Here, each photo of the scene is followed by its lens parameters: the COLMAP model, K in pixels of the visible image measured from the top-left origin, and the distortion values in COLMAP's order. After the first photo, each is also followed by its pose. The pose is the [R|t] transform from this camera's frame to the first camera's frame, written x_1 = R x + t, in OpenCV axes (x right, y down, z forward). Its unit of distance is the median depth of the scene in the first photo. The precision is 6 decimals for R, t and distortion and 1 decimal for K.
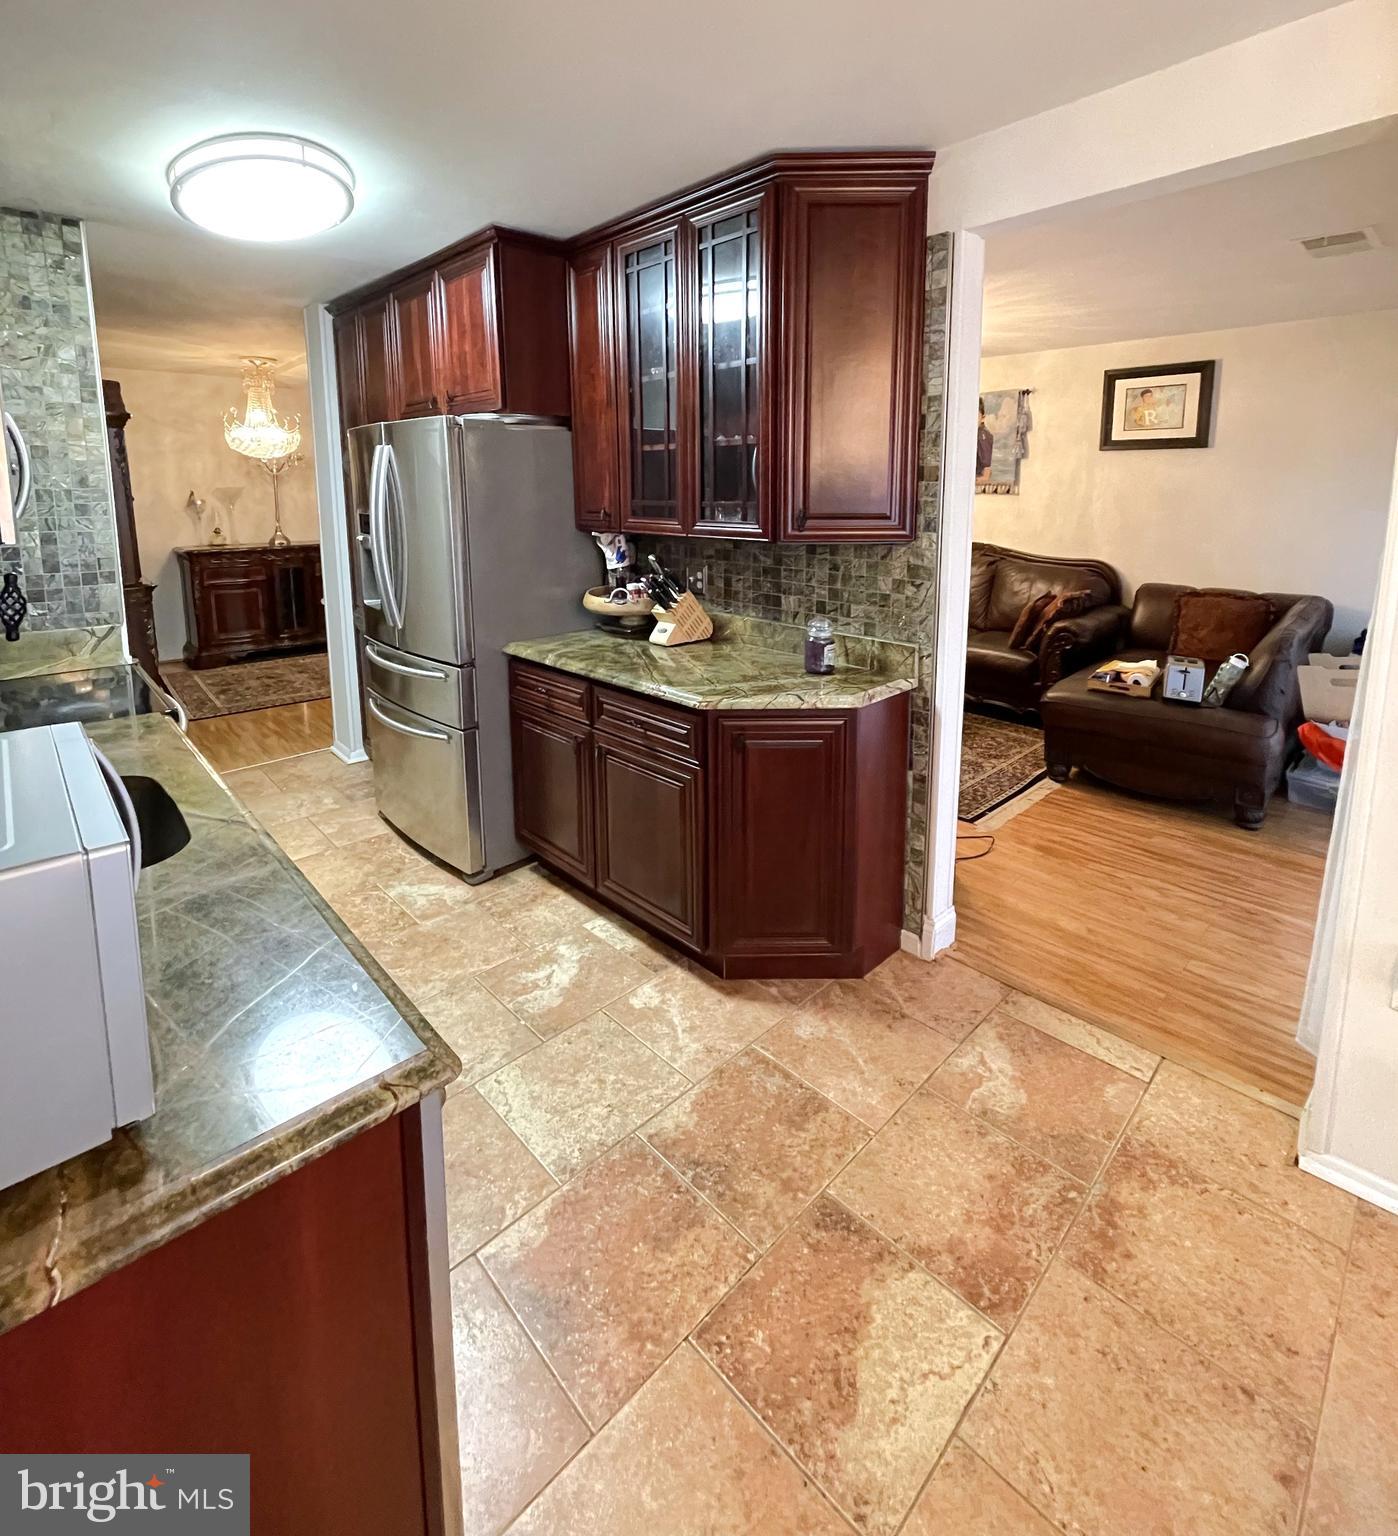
lens RADIAL K [[752.8, 0, 705.3], [0, 752.8, 592.3], [0, 0, 1]] dist [-0.007050, 0.001642]
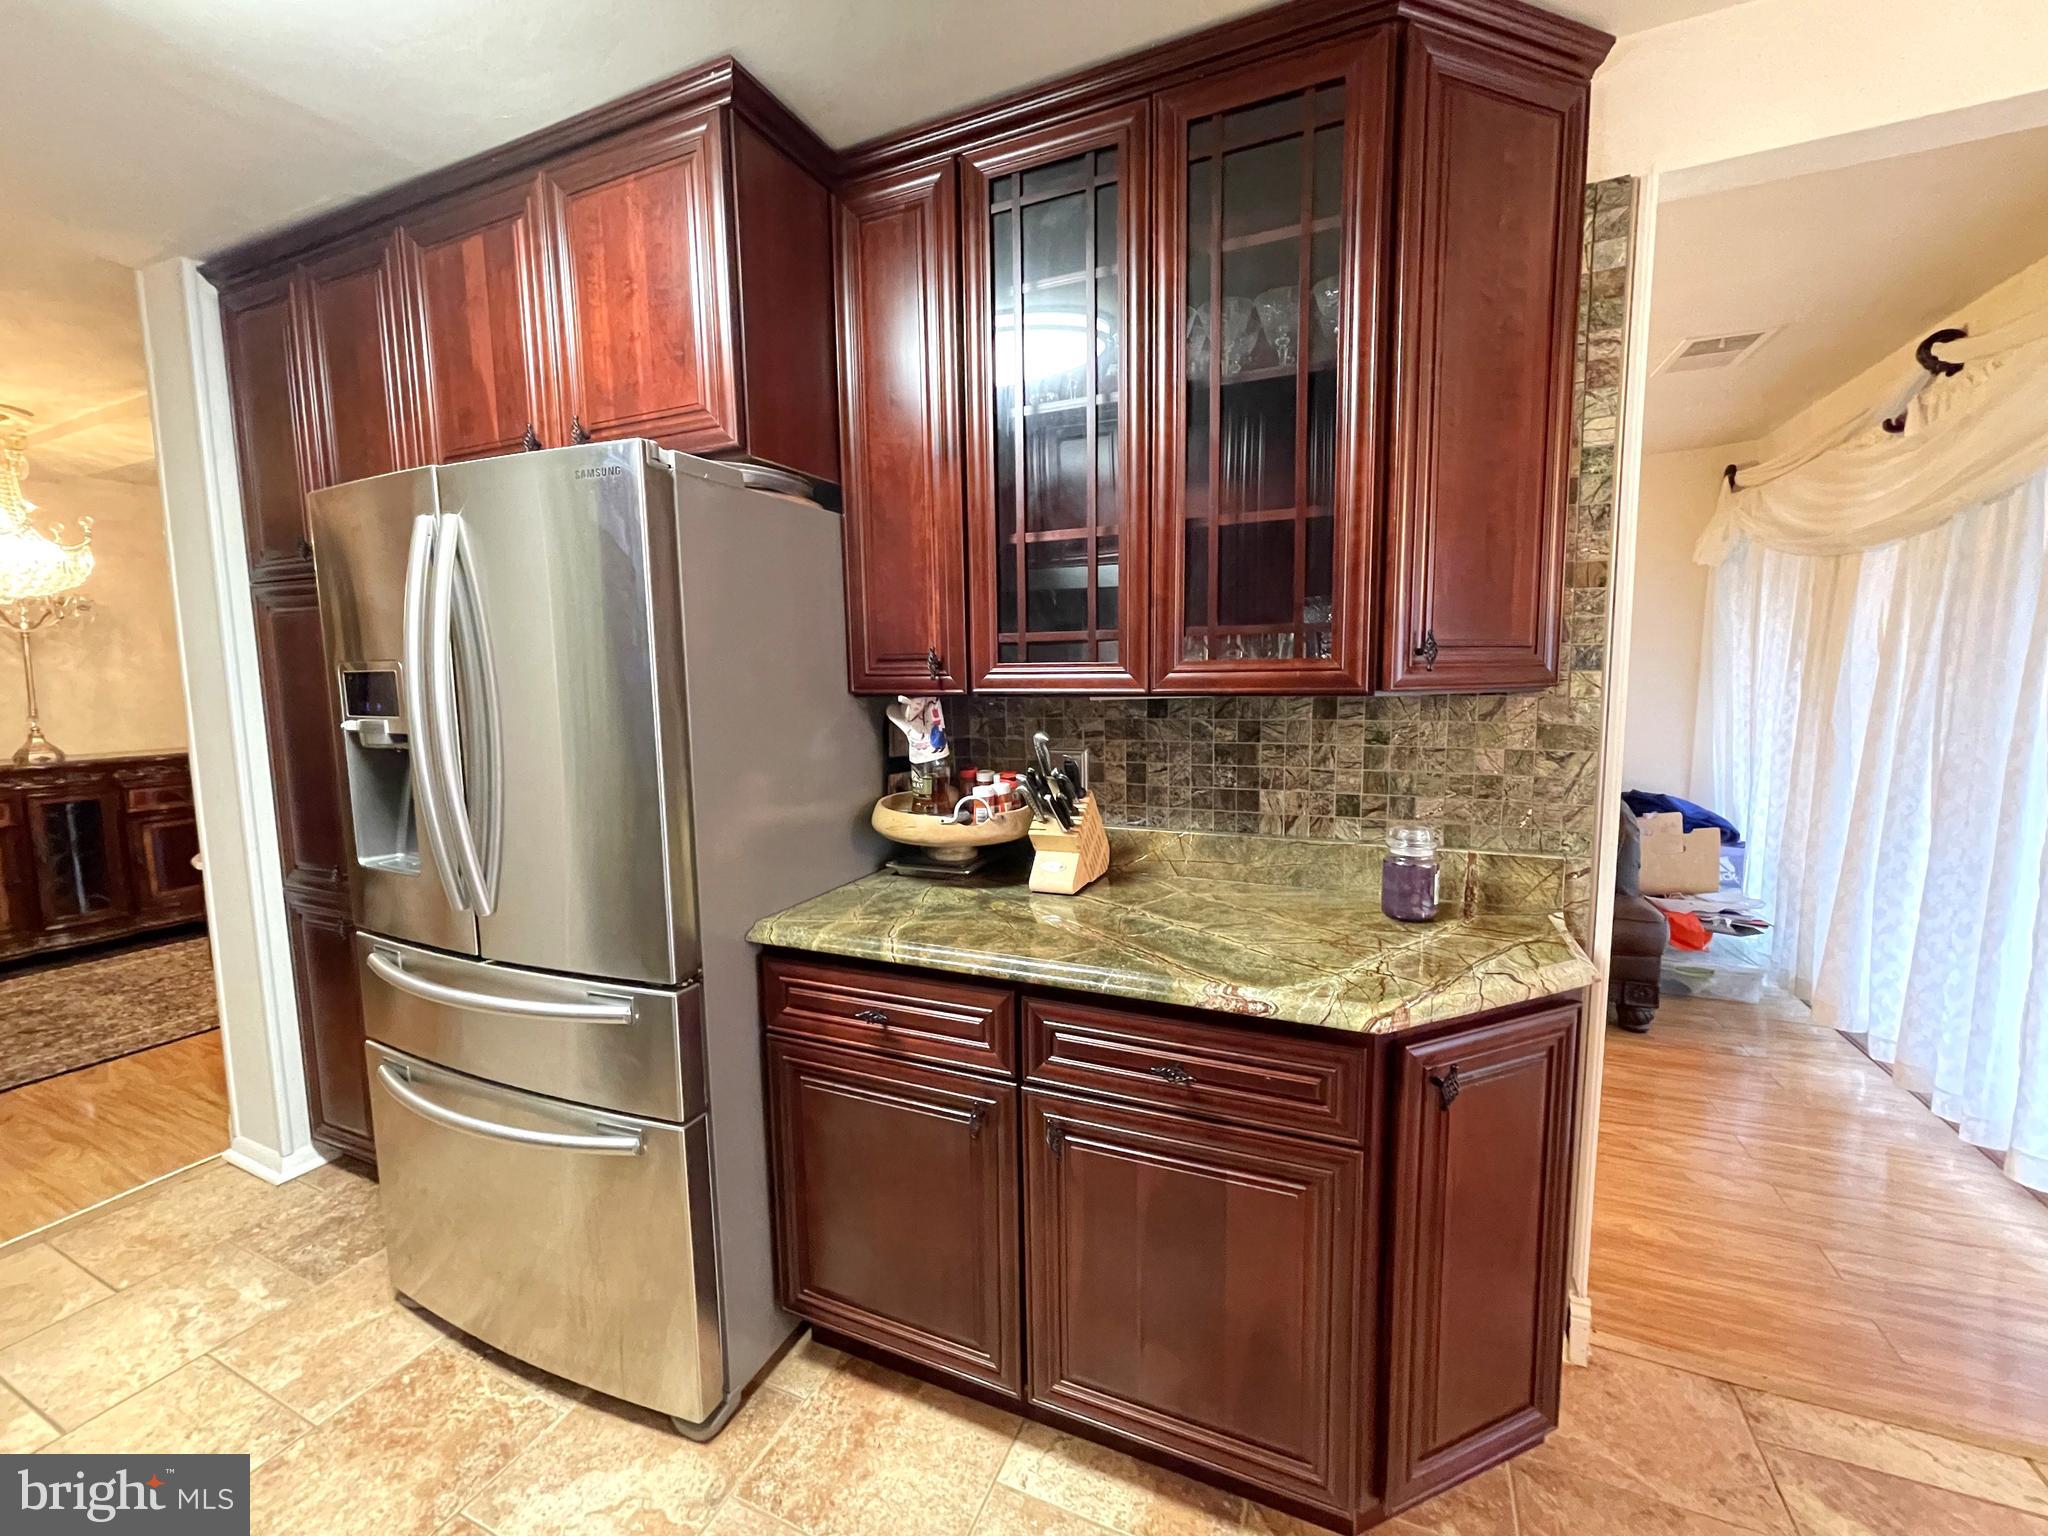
lens RADIAL K [[824.5, 0, 1004.4], [0, 824.5, 756.5], [0, 0, 1]] dist [-0.005825, 0.000848]
pose [[0.928828, -0.047070, 0.367509, -0.322965], [0.061556, 0.997717, -0.027788, -0.016802], [-0.365362, 0.048433, 0.929605, 0.454737]]
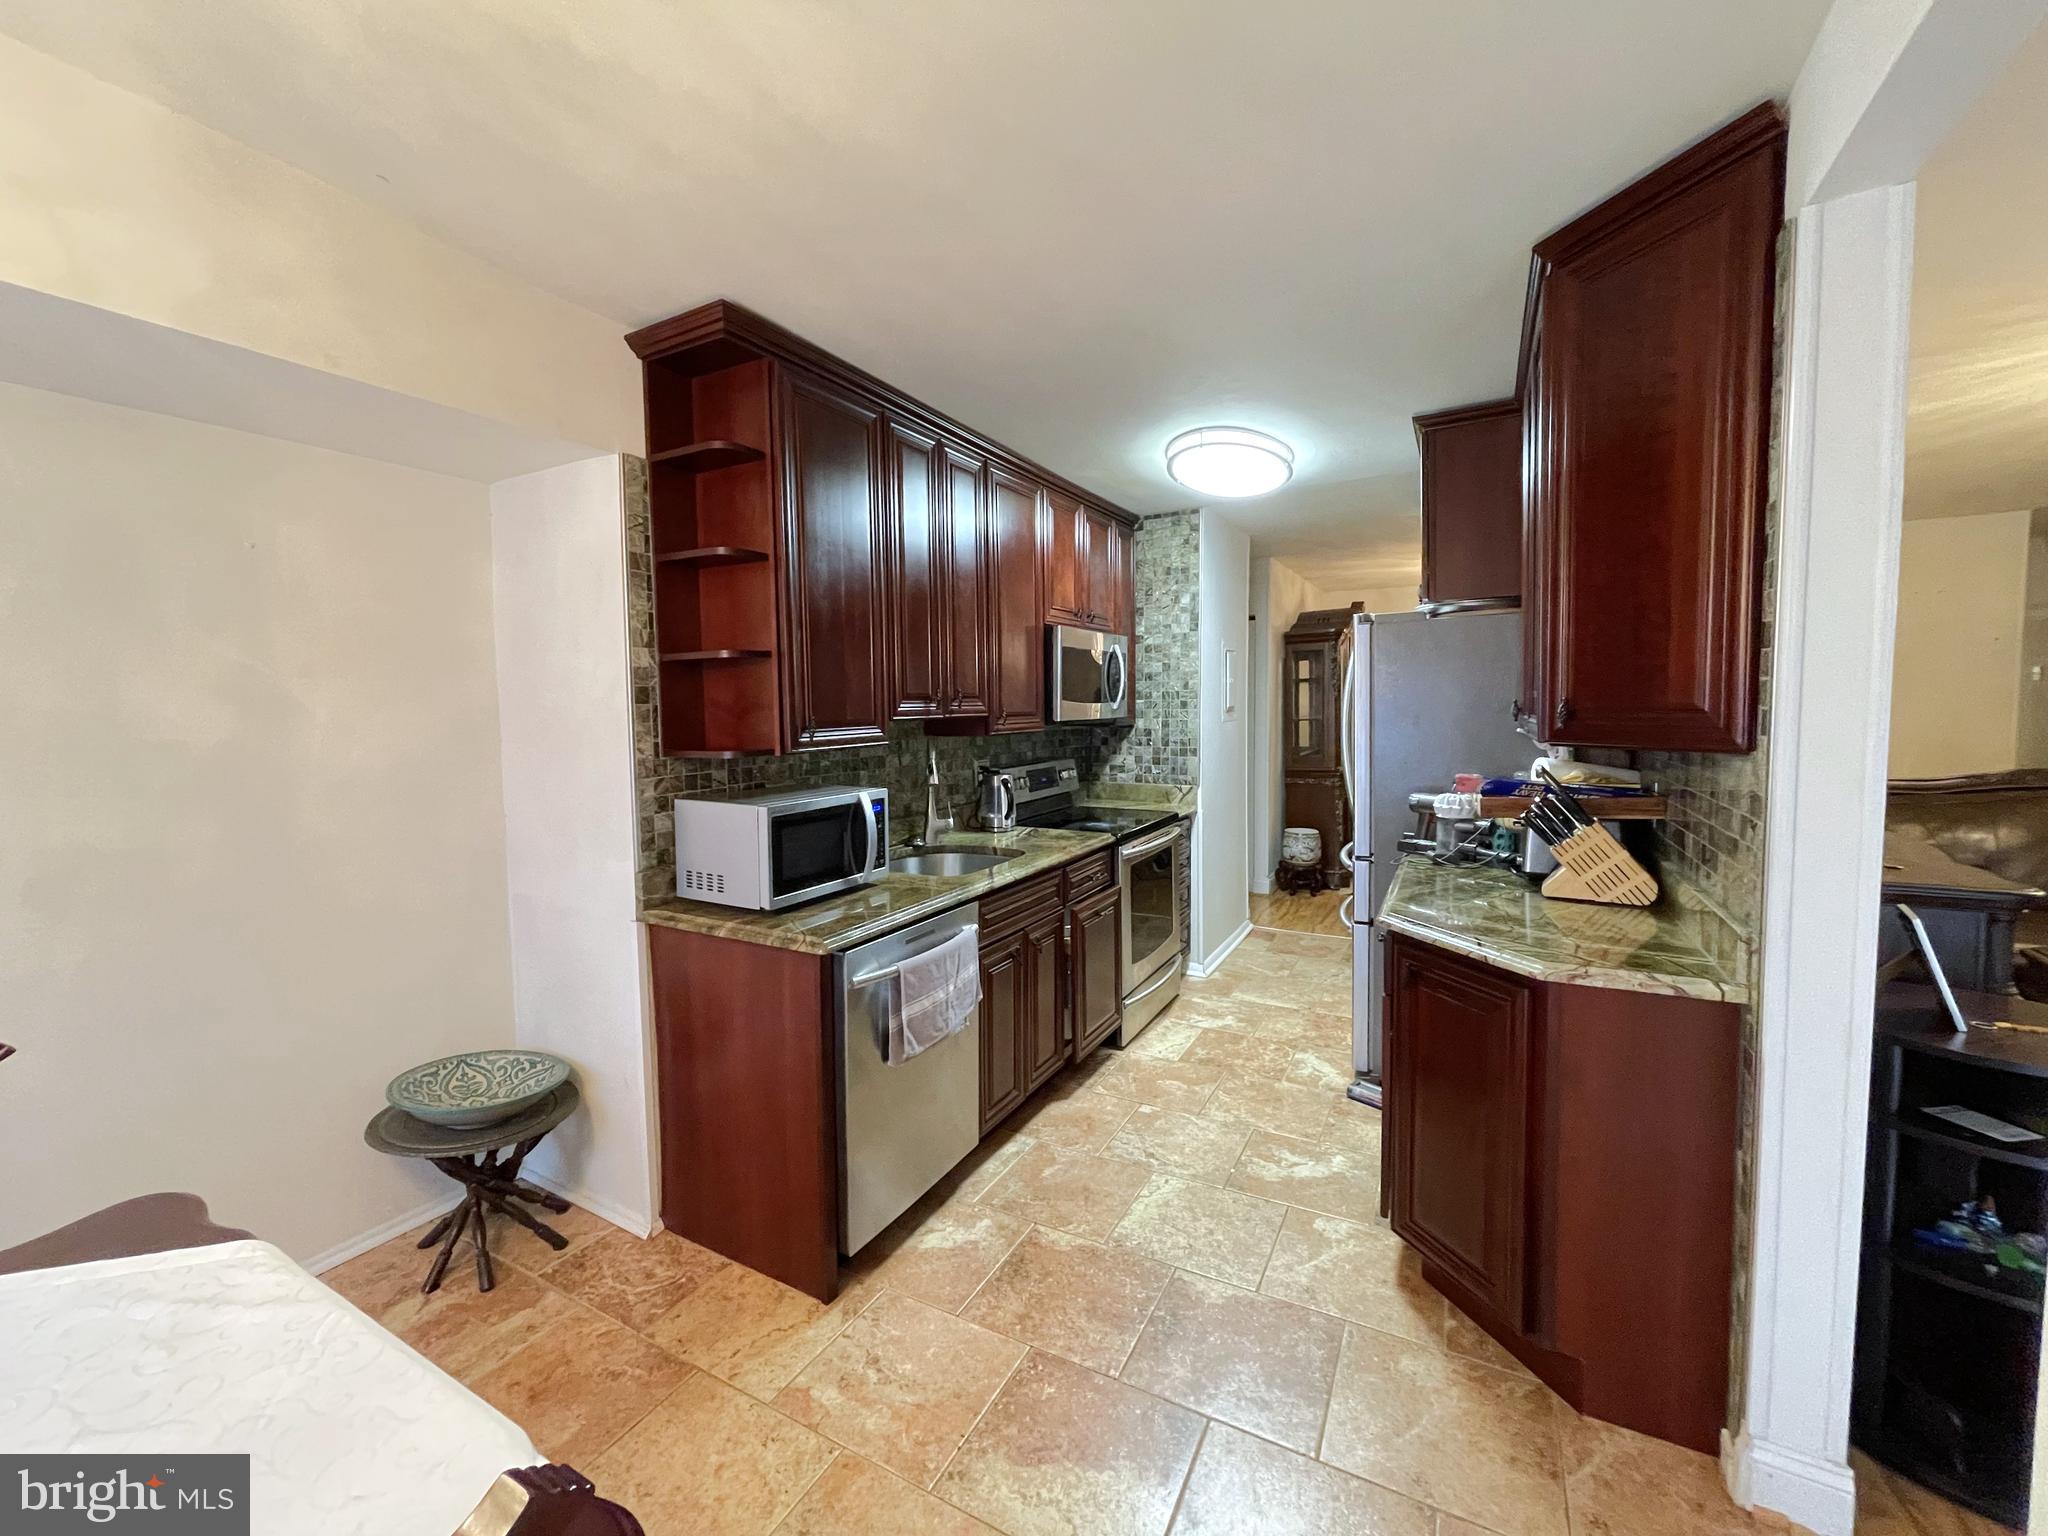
lens RADIAL K [[824.5, 0, 1014.7], [0, 824.5, 753.2], [0, 0, 1]] dist [-0.005825, 0.000848]
pose [[0.292461, 0.052460, -0.954838, 0.600273], [-0.114929, 0.993185, 0.019365, -0.009928], [0.949346, 0.104075, 0.296497, 0.222299]]
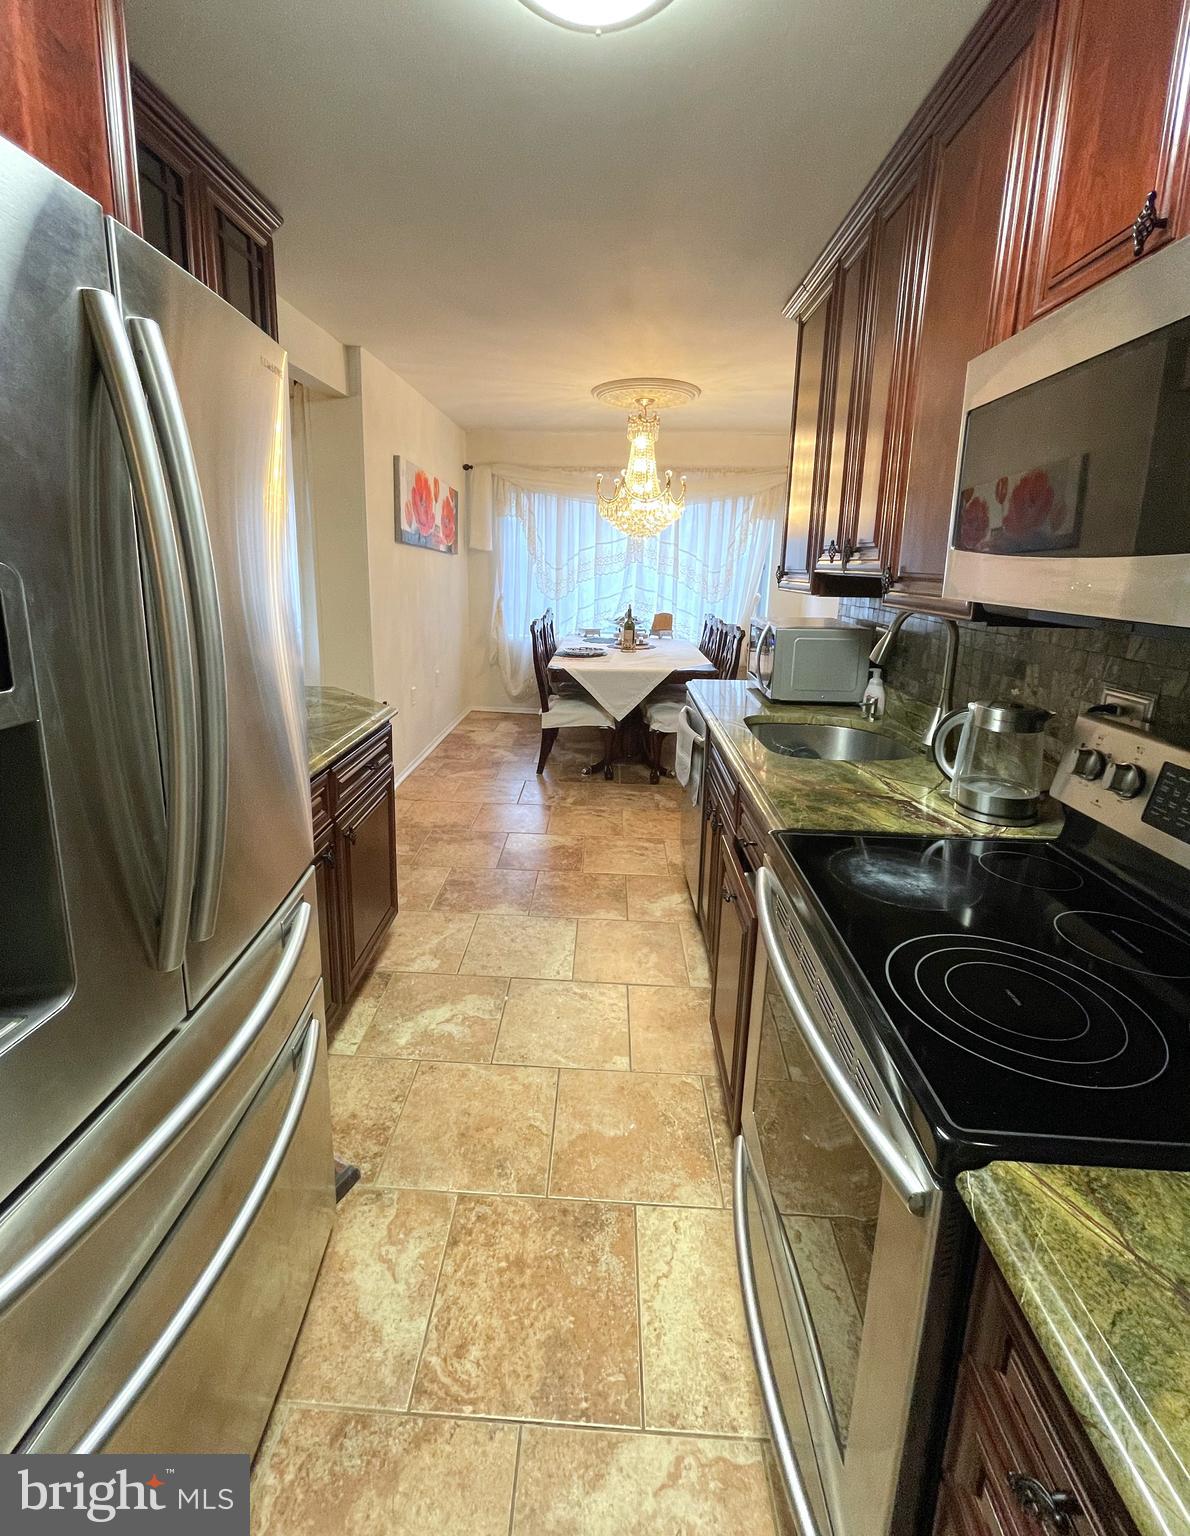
lens RADIAL K [[677.6, 0, 583.9], [0, 677.6, 703.7], [0, 0, 1]] dist [-0.008570, 0.000514]
pose [[-0.691073, -0.164197, 0.703887, -0.773082], [0.077266, 0.951491, 0.297815, -0.129006], [-0.718643, 0.260199, -0.644863, 1.148370]]
